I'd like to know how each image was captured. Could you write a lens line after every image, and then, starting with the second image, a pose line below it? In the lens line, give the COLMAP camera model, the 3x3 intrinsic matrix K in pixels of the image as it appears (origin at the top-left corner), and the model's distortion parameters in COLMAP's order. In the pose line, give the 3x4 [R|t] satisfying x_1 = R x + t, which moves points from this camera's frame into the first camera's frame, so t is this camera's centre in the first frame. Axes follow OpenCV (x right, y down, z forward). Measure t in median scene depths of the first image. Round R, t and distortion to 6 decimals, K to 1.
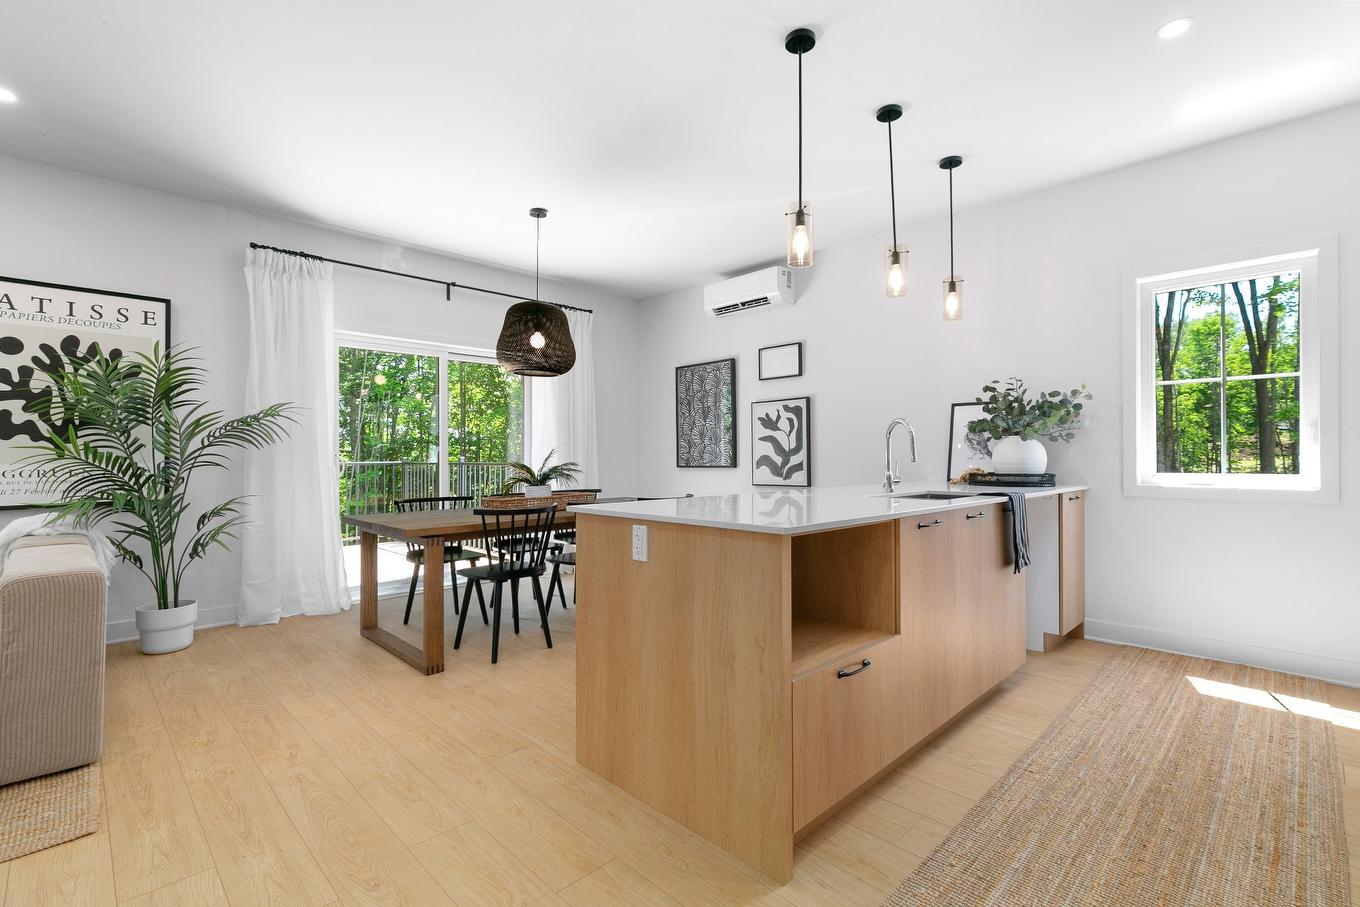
lens RADIAL K [[620.8, 0, 690.7], [0, 620.8, 443.7], [0, 0, 1]] dist [0.011943, 0.001117]
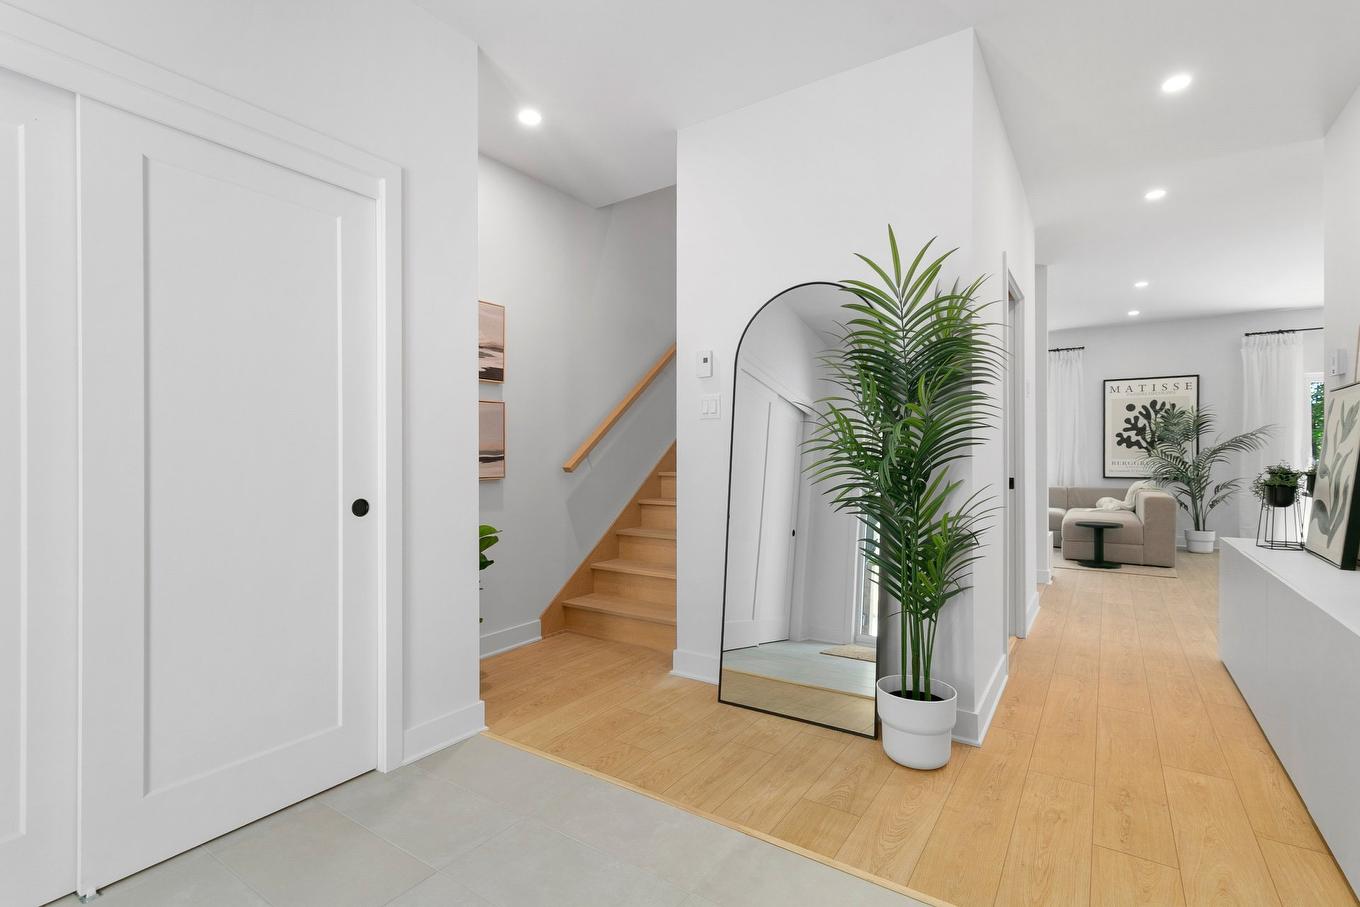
lens RADIAL K [[620.8, 0, 691.9], [0, 620.8, 448.5], [0, 0, 1]] dist [0.011943, 0.001117]
pose [[0.192215, -0.008974, -0.981312, 0.820360], [0.008402, 0.999937, -0.007498, -0.002639], [0.981317, -0.006803, 0.192278, -0.977660]]
